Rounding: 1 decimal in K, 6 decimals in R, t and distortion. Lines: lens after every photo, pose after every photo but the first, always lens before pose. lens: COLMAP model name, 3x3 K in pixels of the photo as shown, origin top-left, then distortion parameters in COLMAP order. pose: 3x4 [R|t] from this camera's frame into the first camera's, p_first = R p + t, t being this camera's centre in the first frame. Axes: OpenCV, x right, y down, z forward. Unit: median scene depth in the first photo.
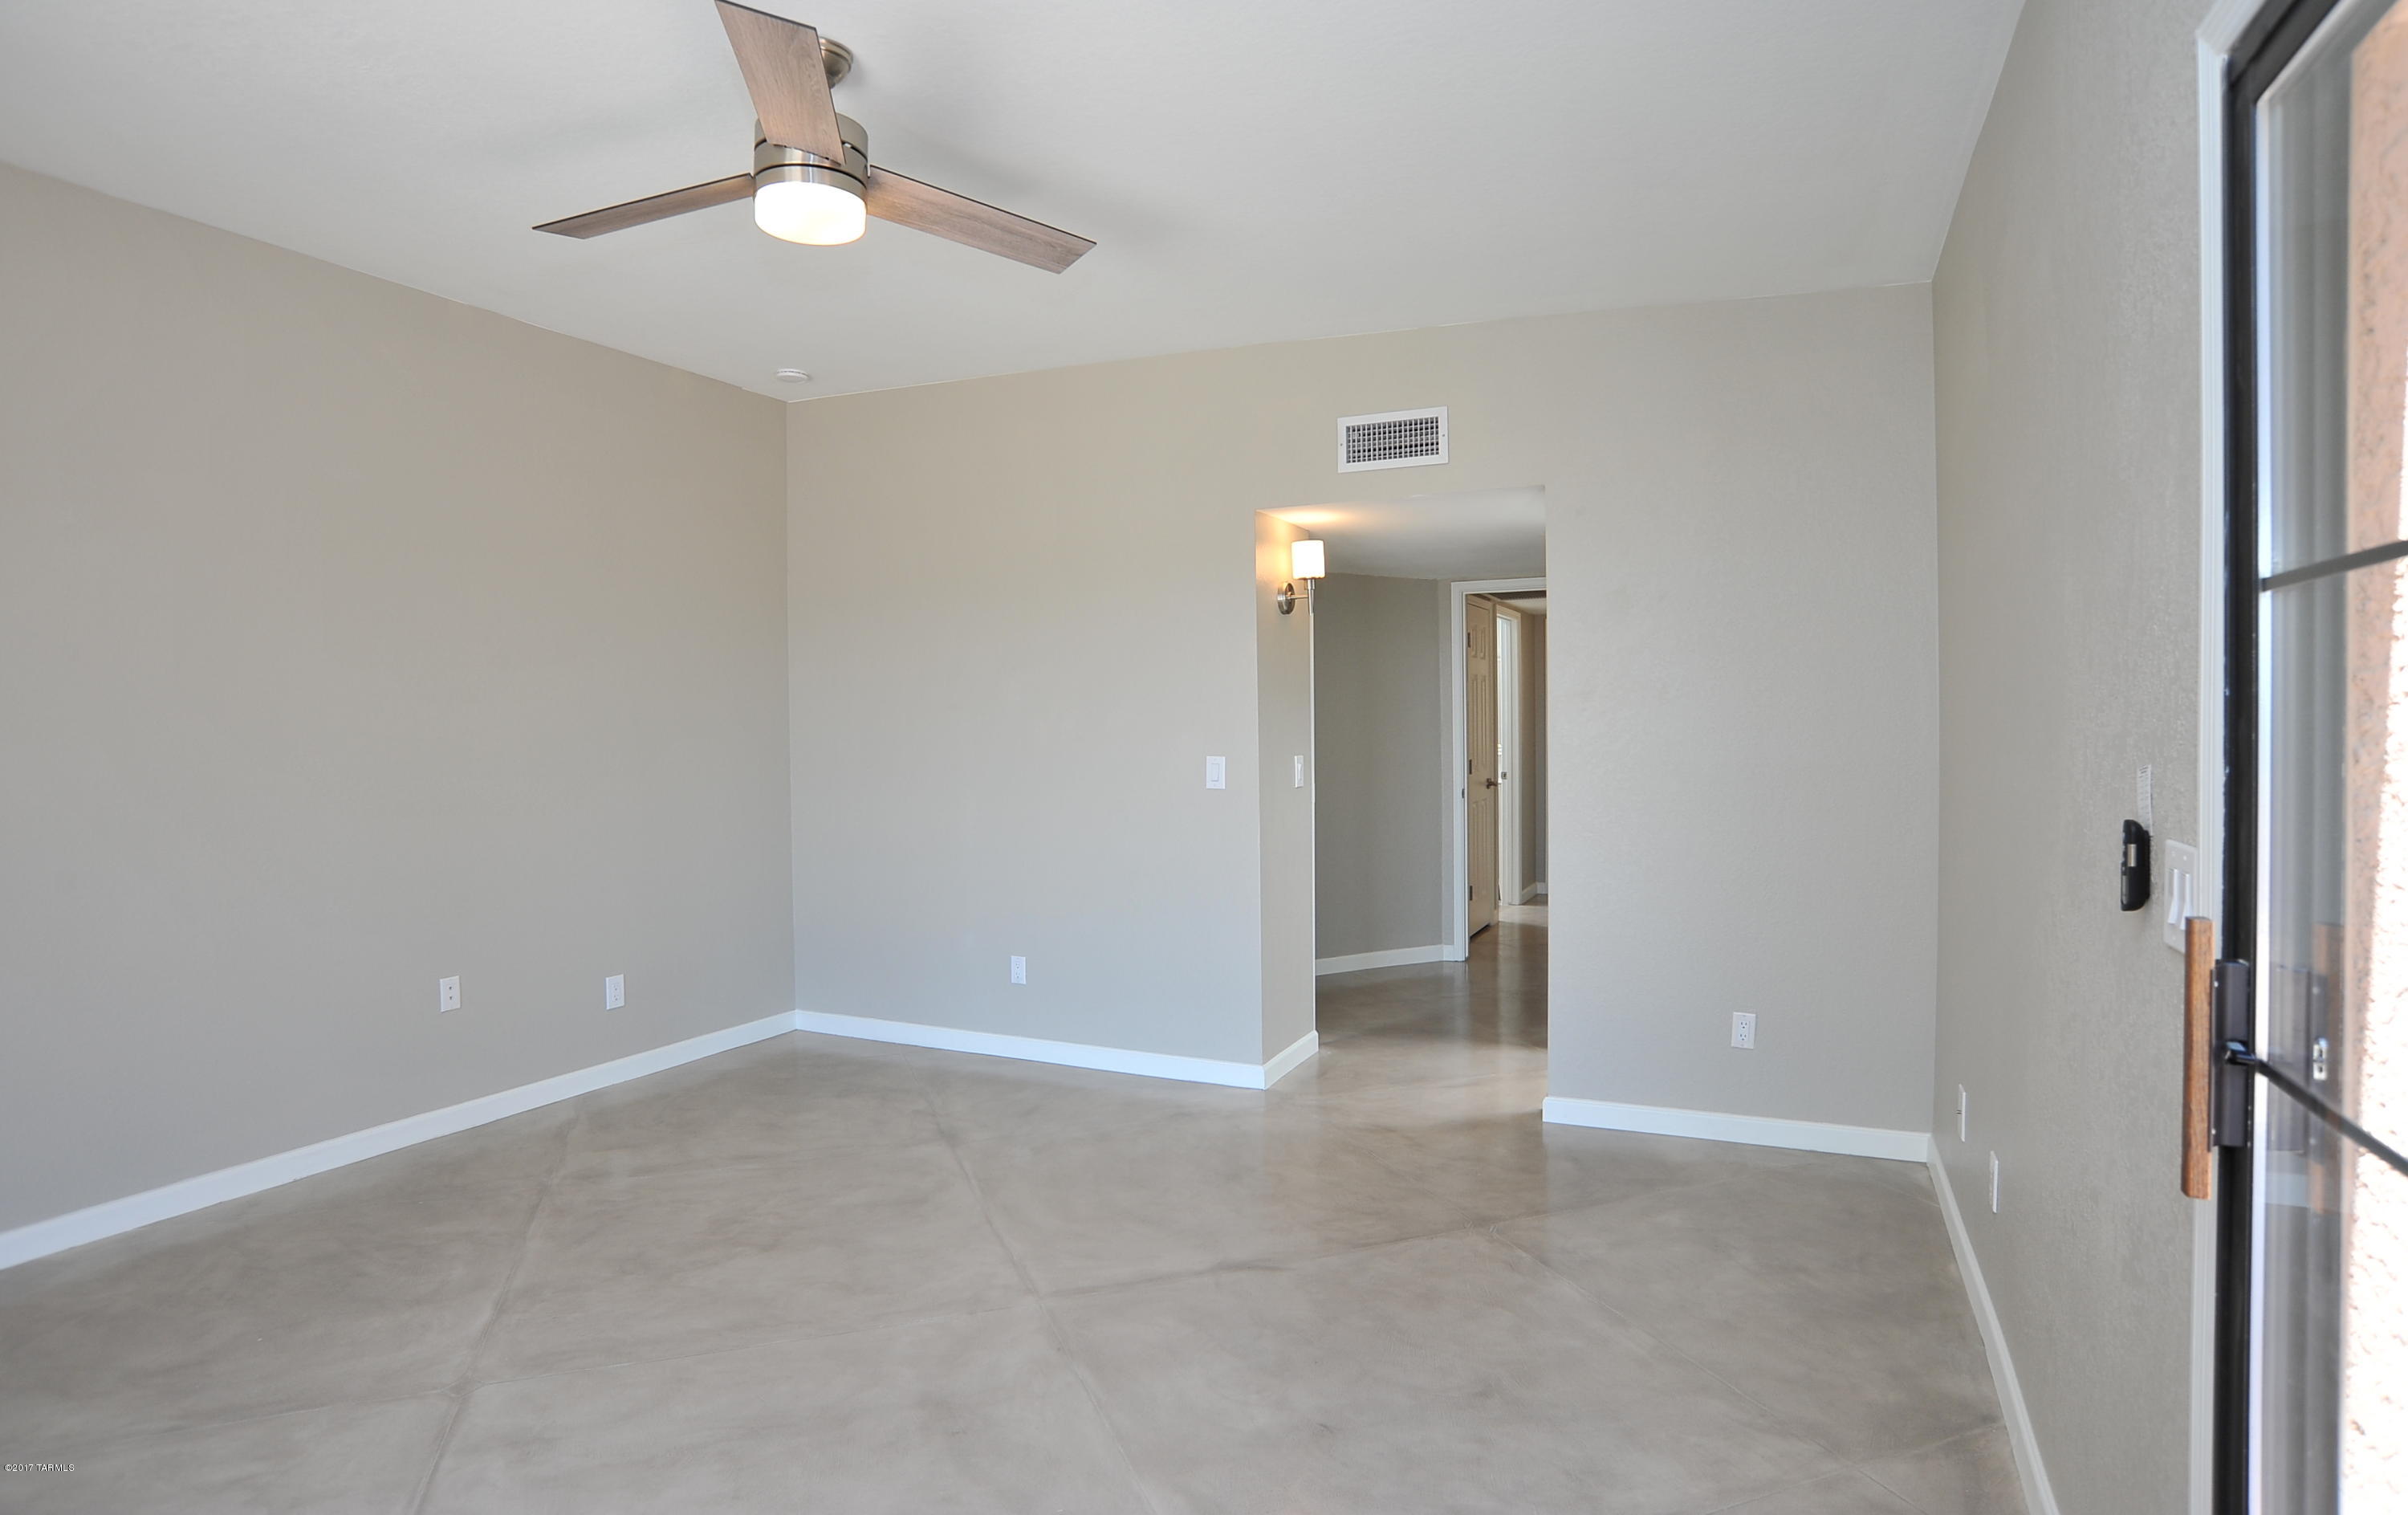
lens RADIAL K [[1250.6, 0, 1197.4], [0, 1250.6, 751.1], [0, 0, 1]] dist [-0.020970, 0.009086]
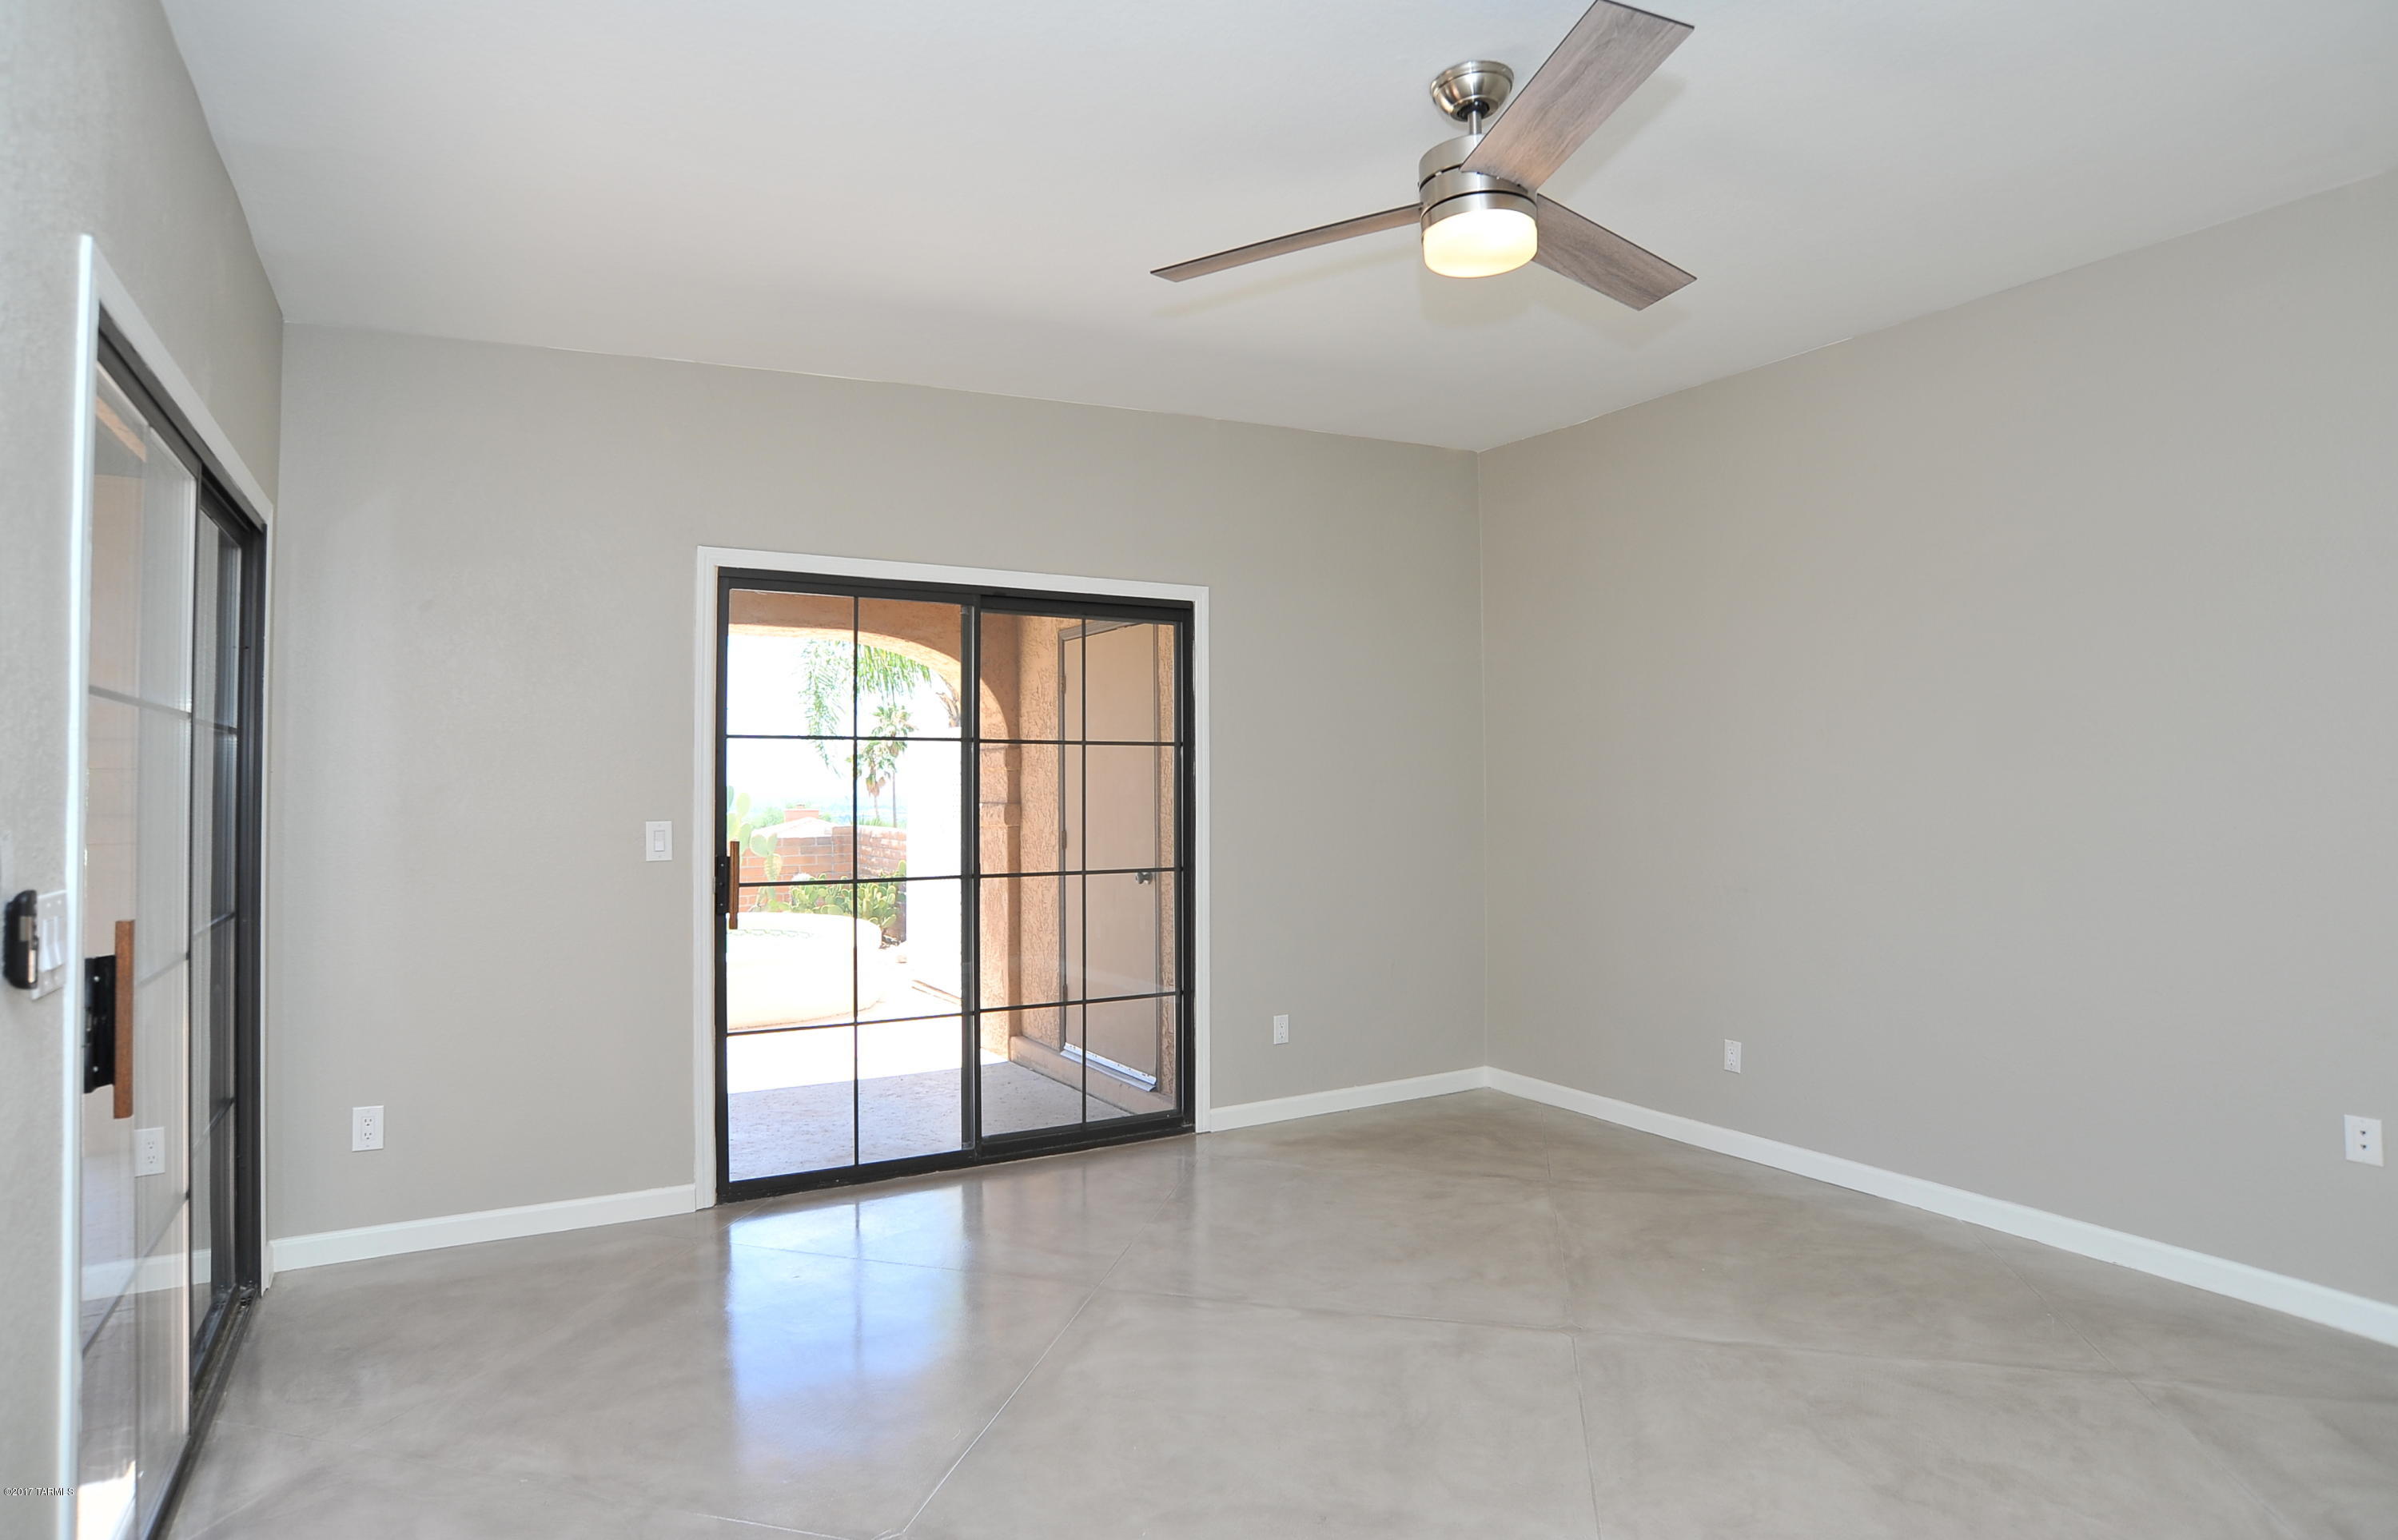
lens RADIAL K [[1329.4, 0, 1186.1], [0, 1329.4, 773.7], [0, 0, 1]] dist [-0.035627, 0.001870]
pose [[-0.552218, 0.007174, -0.833669, 0.568952], [-0.014220, 0.999736, 0.018022, -0.031892], [0.833579, 0.021807, -0.551970, 1.185244]]
